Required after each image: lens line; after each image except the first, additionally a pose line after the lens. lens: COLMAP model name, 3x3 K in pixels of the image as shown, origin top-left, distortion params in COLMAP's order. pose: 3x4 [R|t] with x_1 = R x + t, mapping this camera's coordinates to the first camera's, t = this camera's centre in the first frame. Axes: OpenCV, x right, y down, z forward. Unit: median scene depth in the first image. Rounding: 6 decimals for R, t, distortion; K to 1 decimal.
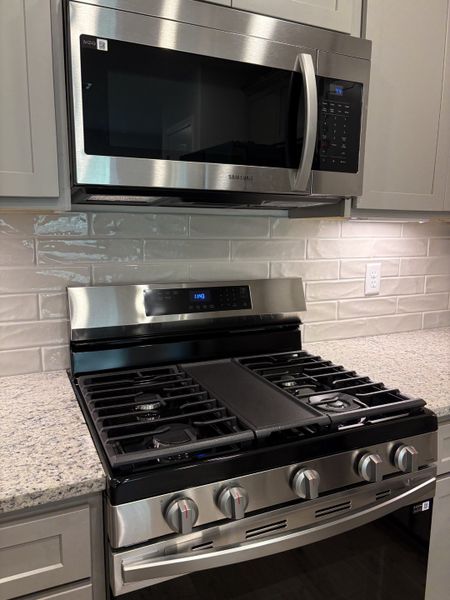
lens RADIAL K [[461.3, 0, 224.8], [0, 461.3, 298.5], [0, 0, 1]] dist [0.026286, -0.037055]
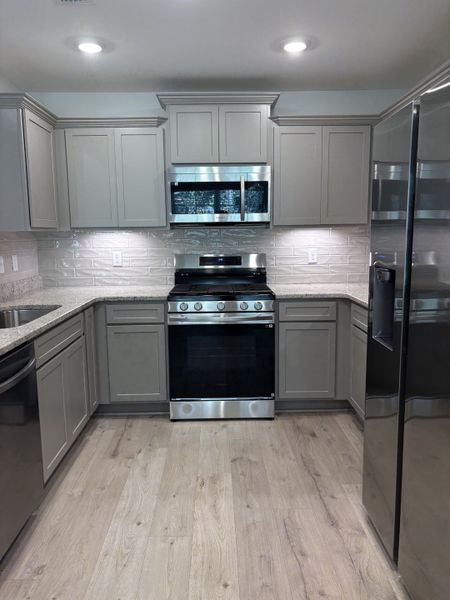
lens RADIAL K [[461.3, 0, 225.0], [0, 461.3, 299.6], [0, 0, 1]] dist [0.026286, -0.037055]
pose [[0.914347, 0.027786, -0.403978, 0.867346], [-0.034264, 0.999374, -0.008813, 0.203875], [0.403480, 0.021900, 0.914726, -1.174345]]
